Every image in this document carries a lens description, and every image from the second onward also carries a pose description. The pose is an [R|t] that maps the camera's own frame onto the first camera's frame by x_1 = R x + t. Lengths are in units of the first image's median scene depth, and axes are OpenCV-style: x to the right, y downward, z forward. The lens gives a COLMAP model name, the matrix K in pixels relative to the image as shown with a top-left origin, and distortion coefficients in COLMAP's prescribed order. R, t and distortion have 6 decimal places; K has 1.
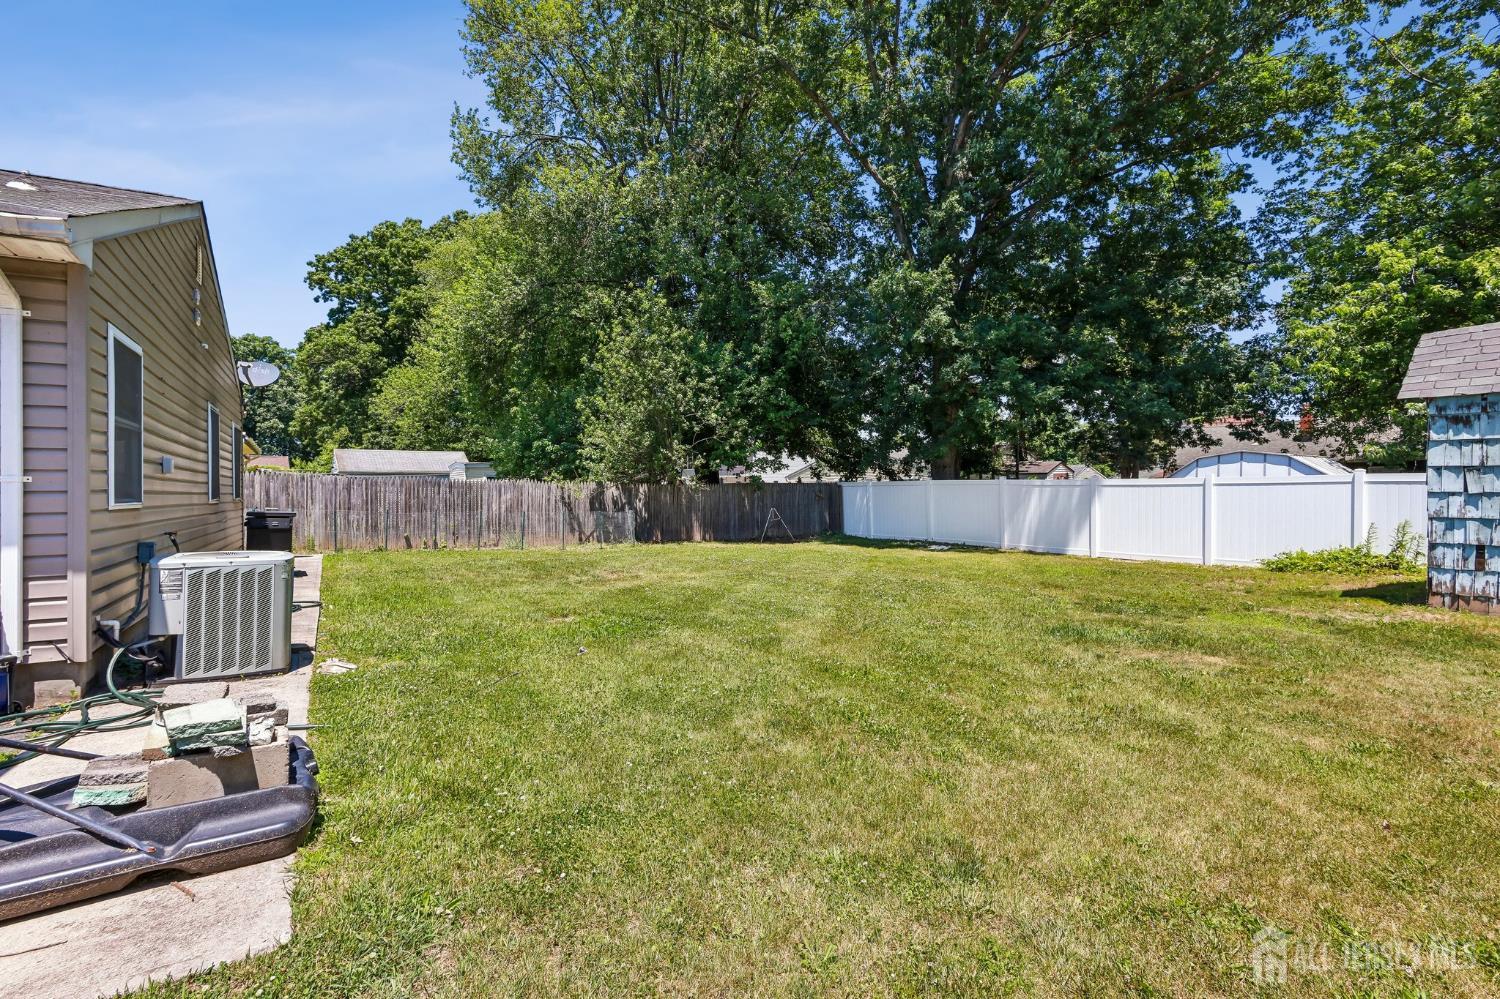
lens RADIAL K [[691.7, 0, 750.0], [0, 691.7, 499.5], [0, 0, 1]] dist [-0.000046, 0.000066]
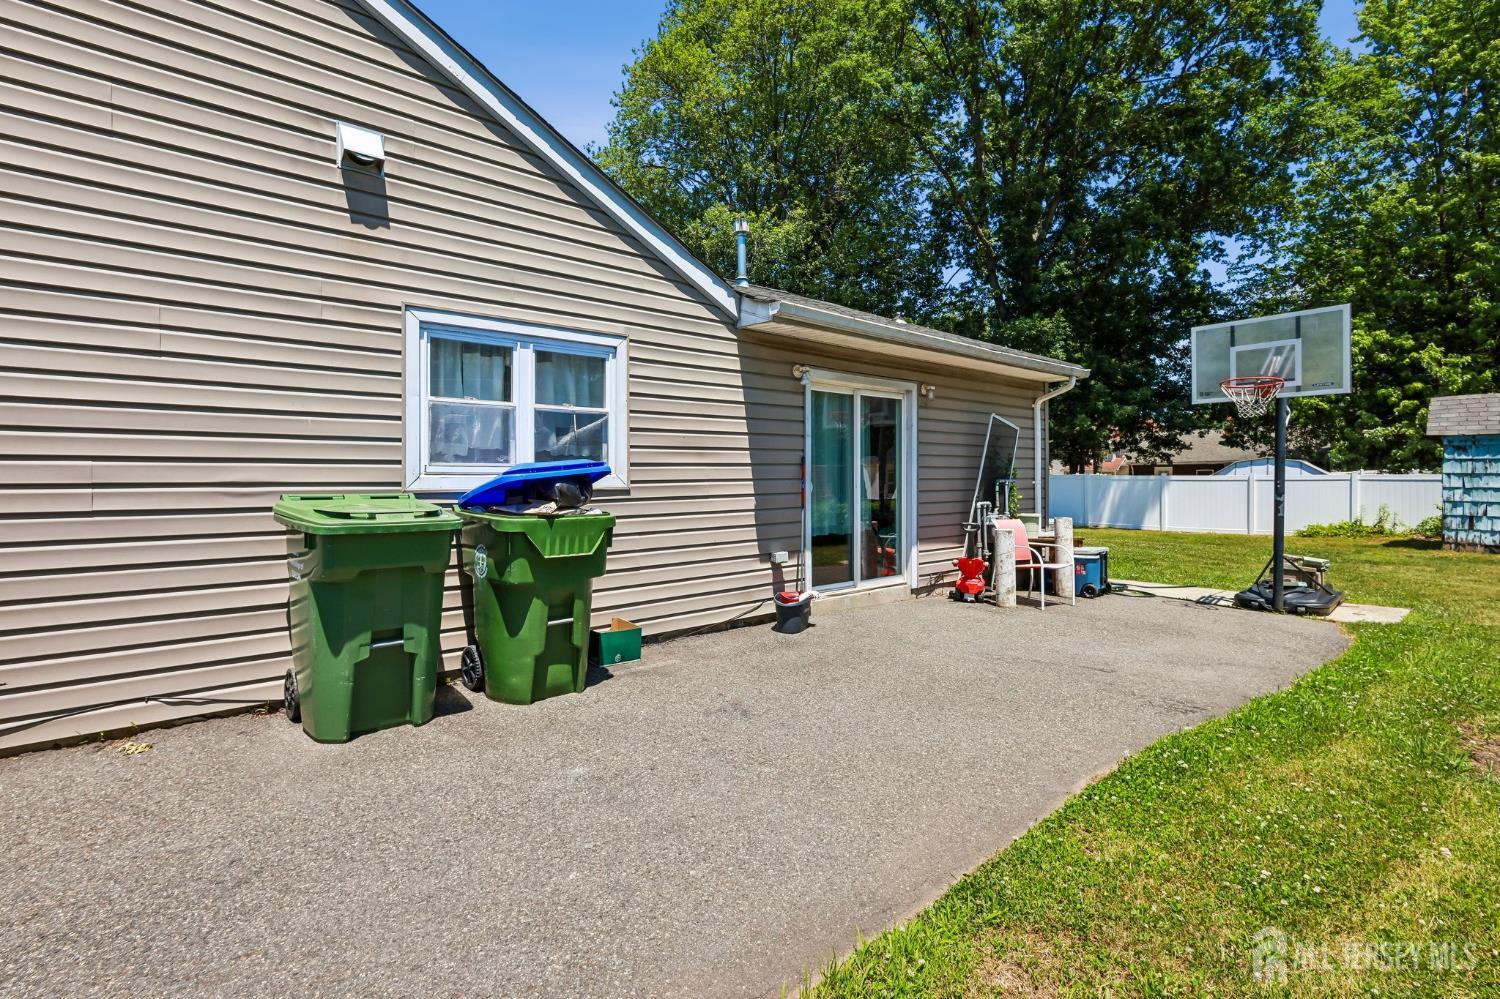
lens RADIAL K [[710.7, 0, 752.8], [0, 710.7, 482.0], [0, 0, 1]] dist [0.001699, 0.000267]
pose [[0.983044, 0.007242, 0.183228, -1.162760], [-0.005652, 0.999942, -0.009197, 0.003490], [-0.183284, 0.008005, 0.983027, -0.515288]]
